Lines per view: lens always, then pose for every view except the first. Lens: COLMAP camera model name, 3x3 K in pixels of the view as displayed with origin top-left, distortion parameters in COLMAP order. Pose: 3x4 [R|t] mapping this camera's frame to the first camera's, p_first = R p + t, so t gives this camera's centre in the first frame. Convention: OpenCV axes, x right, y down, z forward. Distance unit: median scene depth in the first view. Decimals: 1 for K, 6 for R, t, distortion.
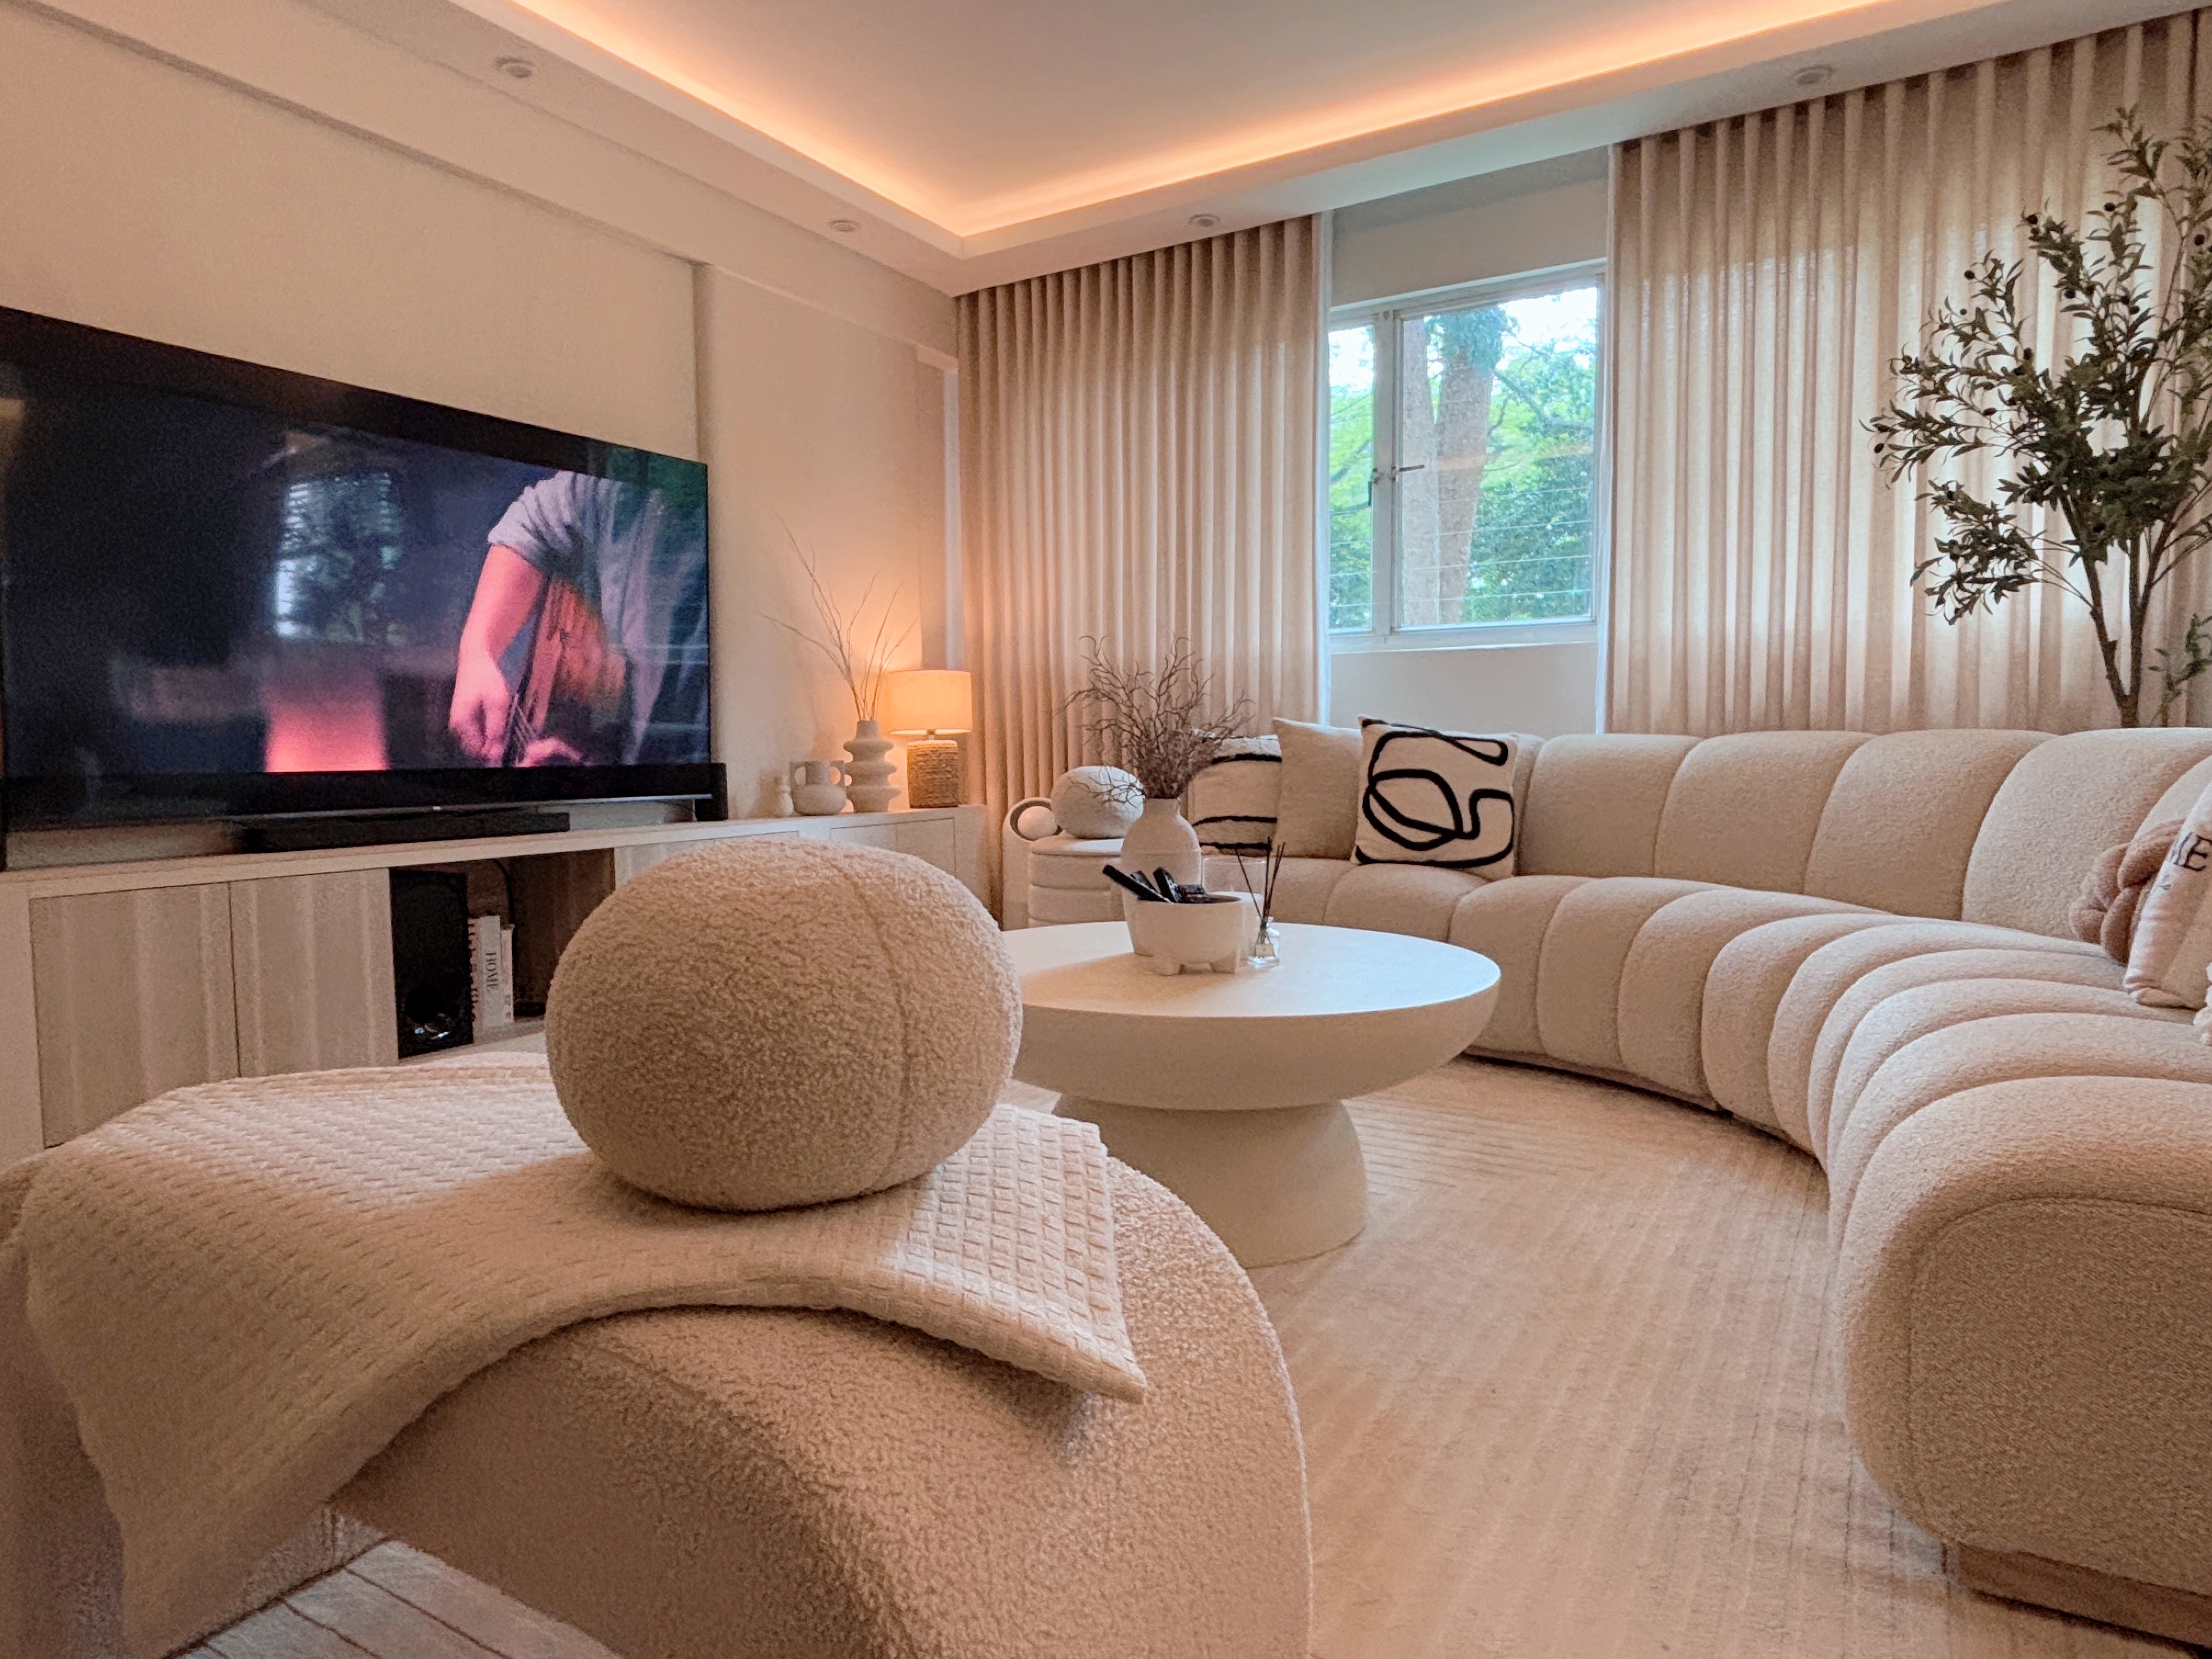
lens RADIAL K [[1326.9, 0, 1115.3], [0, 1326.9, 828.4], [0, 0, 1]] dist [0.004203, -0.000332]
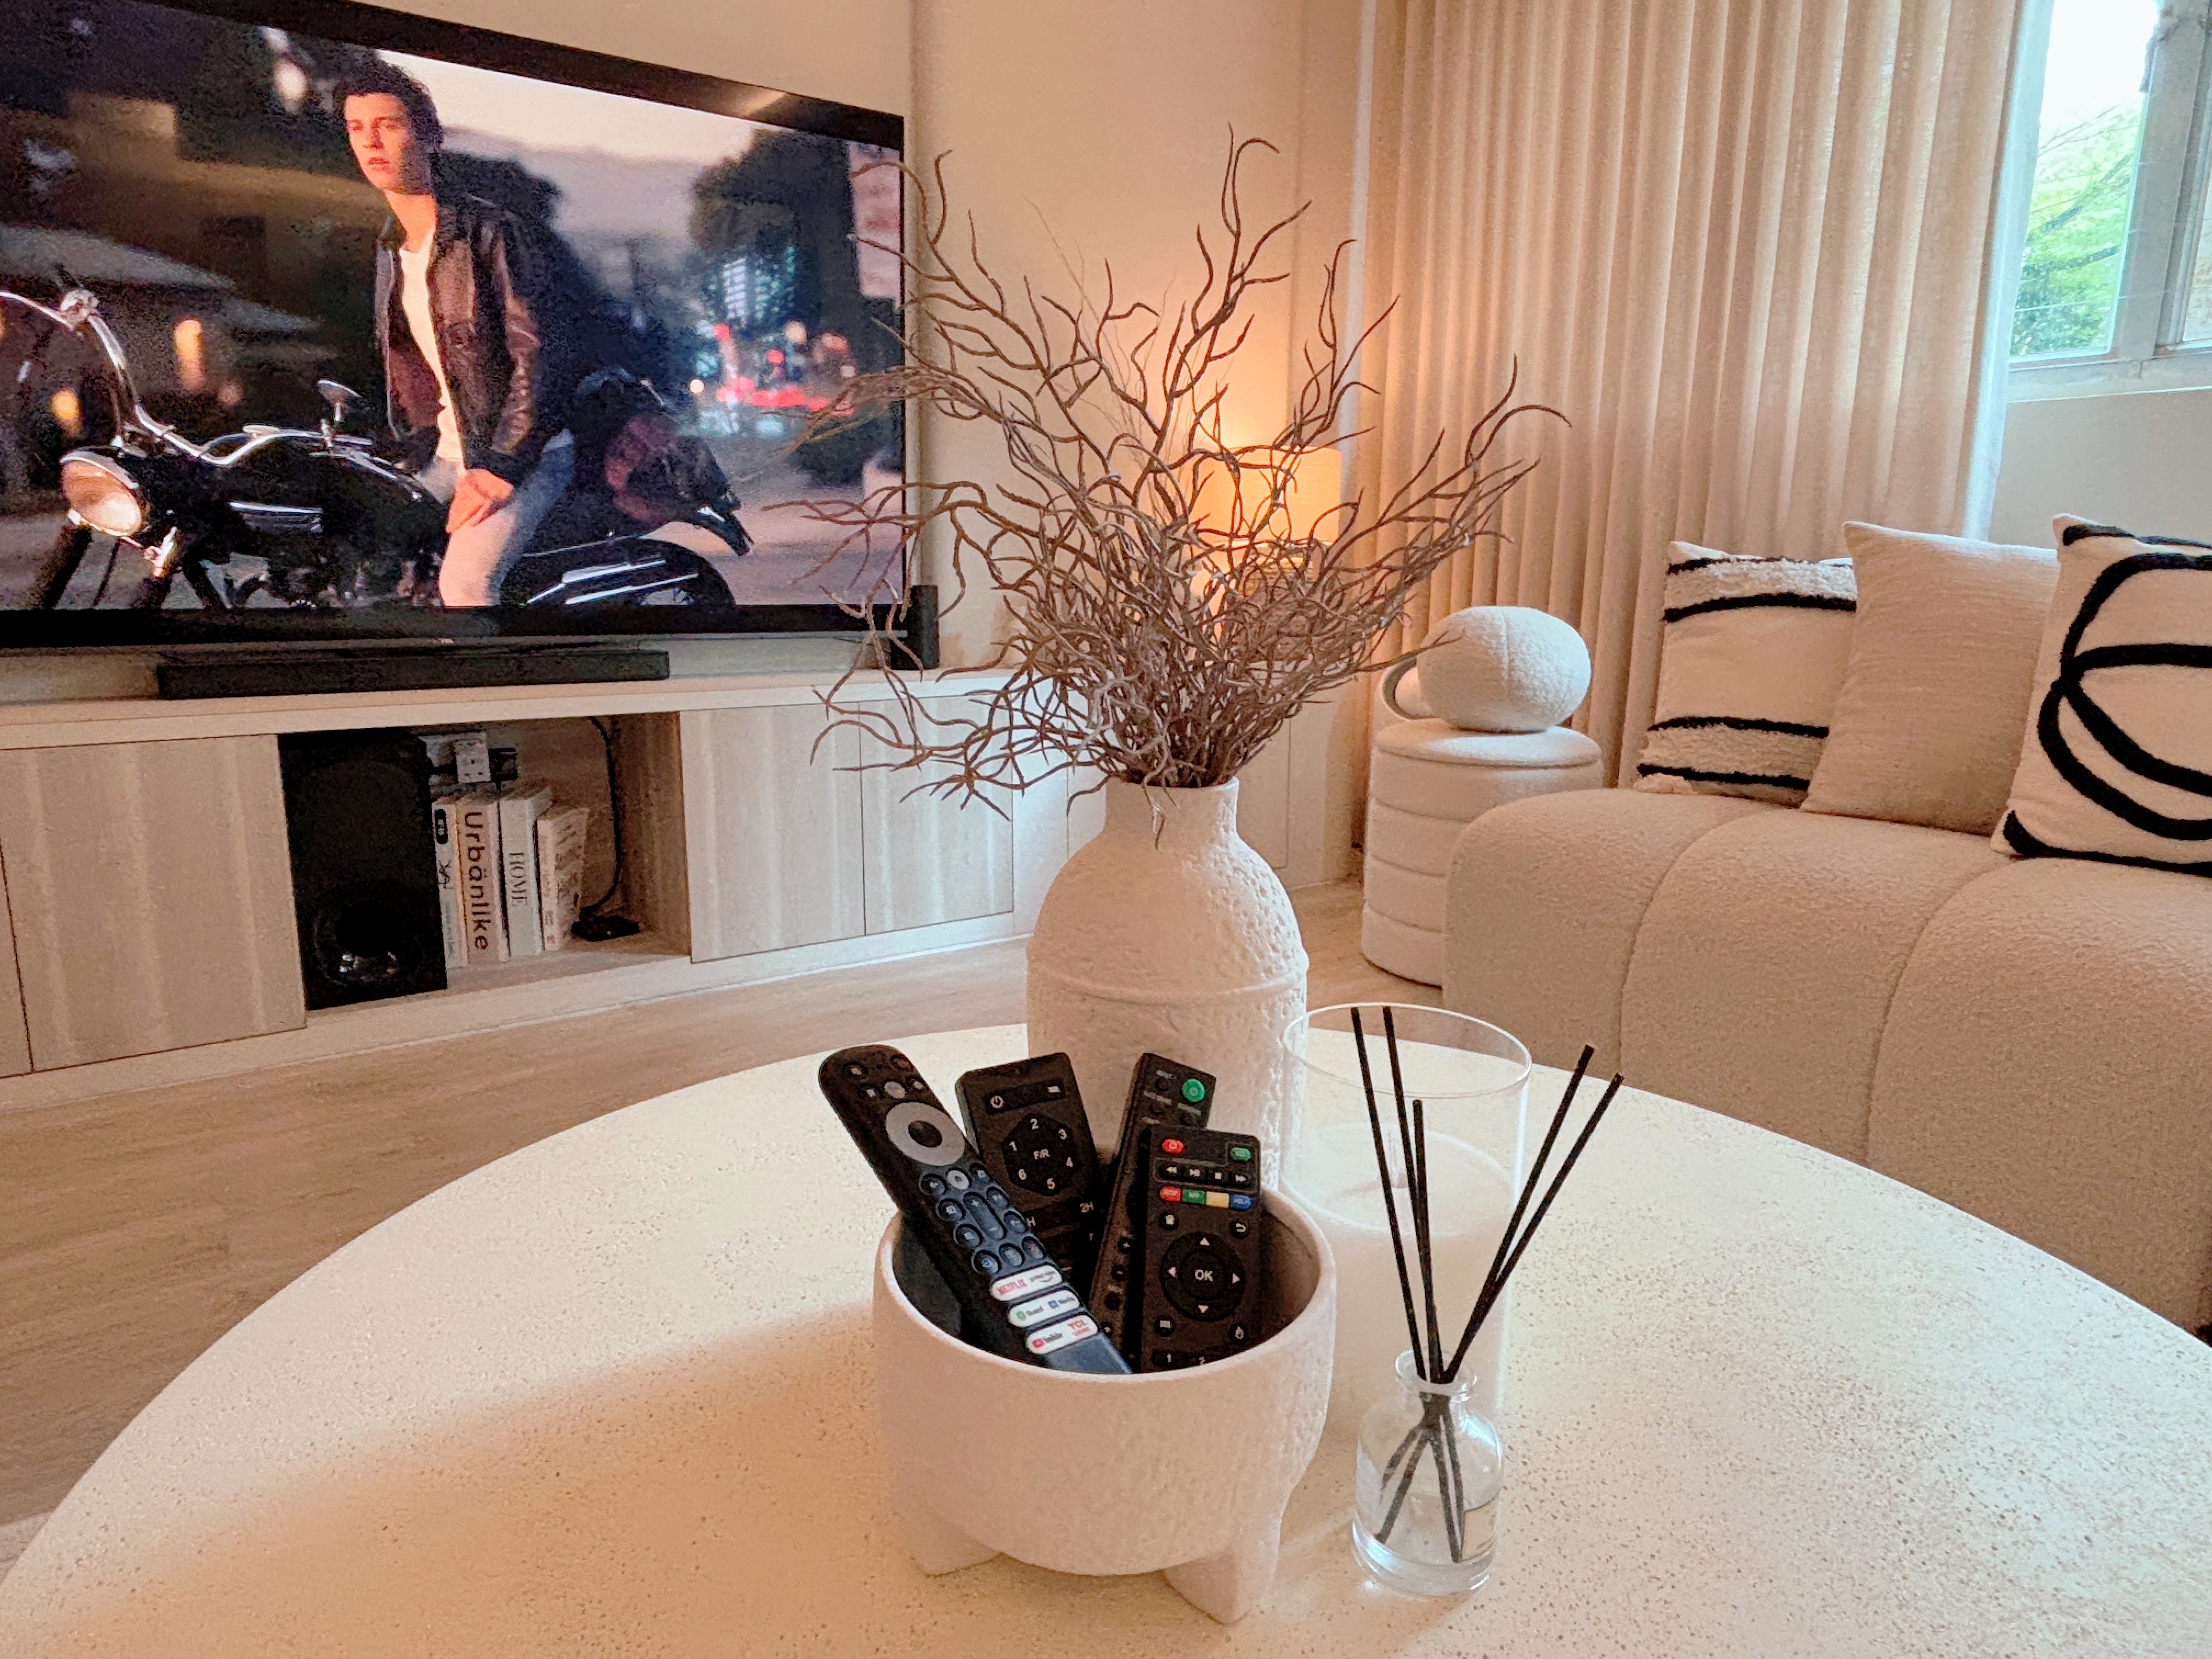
lens RADIAL K [[1323.1, 0, 1102.0], [0, 1323.1, 815.1], [0, 0, 1]] dist [-0.011218, -0.000125]
pose [[0.906100, 0.098953, -0.411329, 0.079799], [-0.045756, 0.989480, 0.137243, -0.029990], [0.420582, -0.105535, 0.901095, 0.431040]]
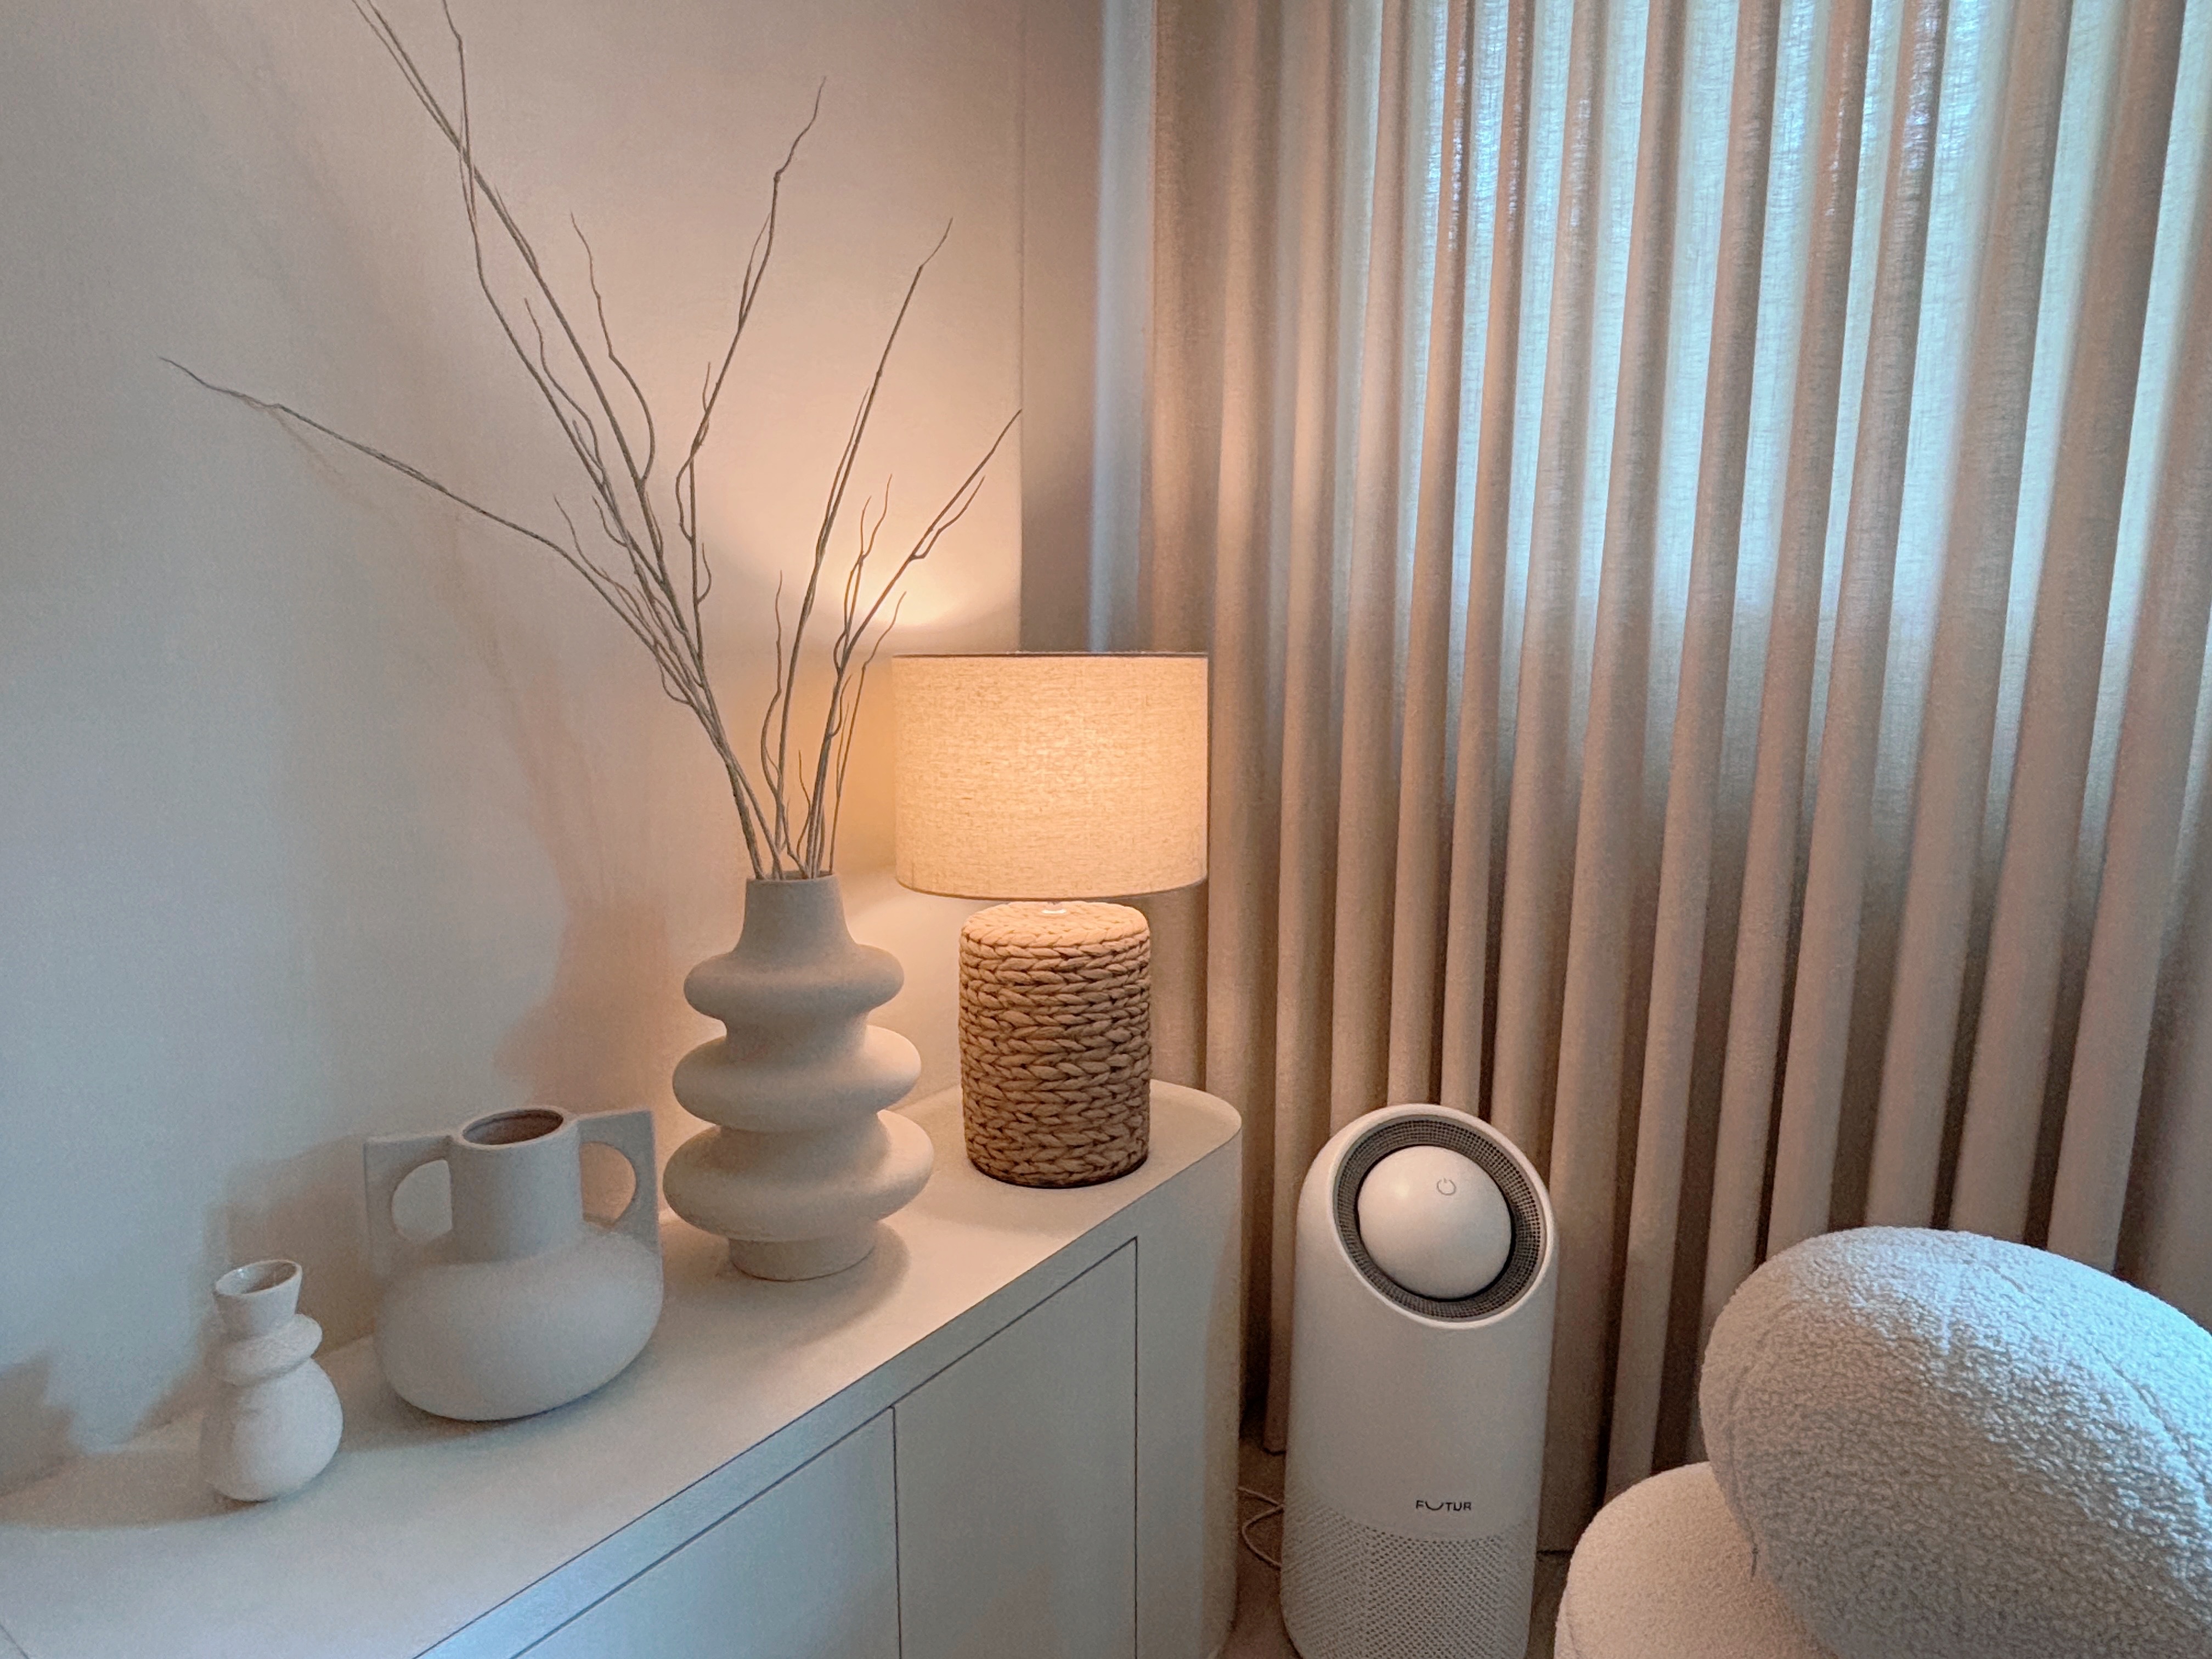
lens RADIAL K [[1333.1, 0, 1142.0], [0, 1333.1, 790.5], [0, 0, 1]] dist [0.002149, -0.036622]
pose [[0.998203, 0.029402, -0.052210, -0.132900], [-0.025539, 0.996993, 0.073162, -0.133239], [0.054204, -0.071697, 0.995953, 0.899177]]
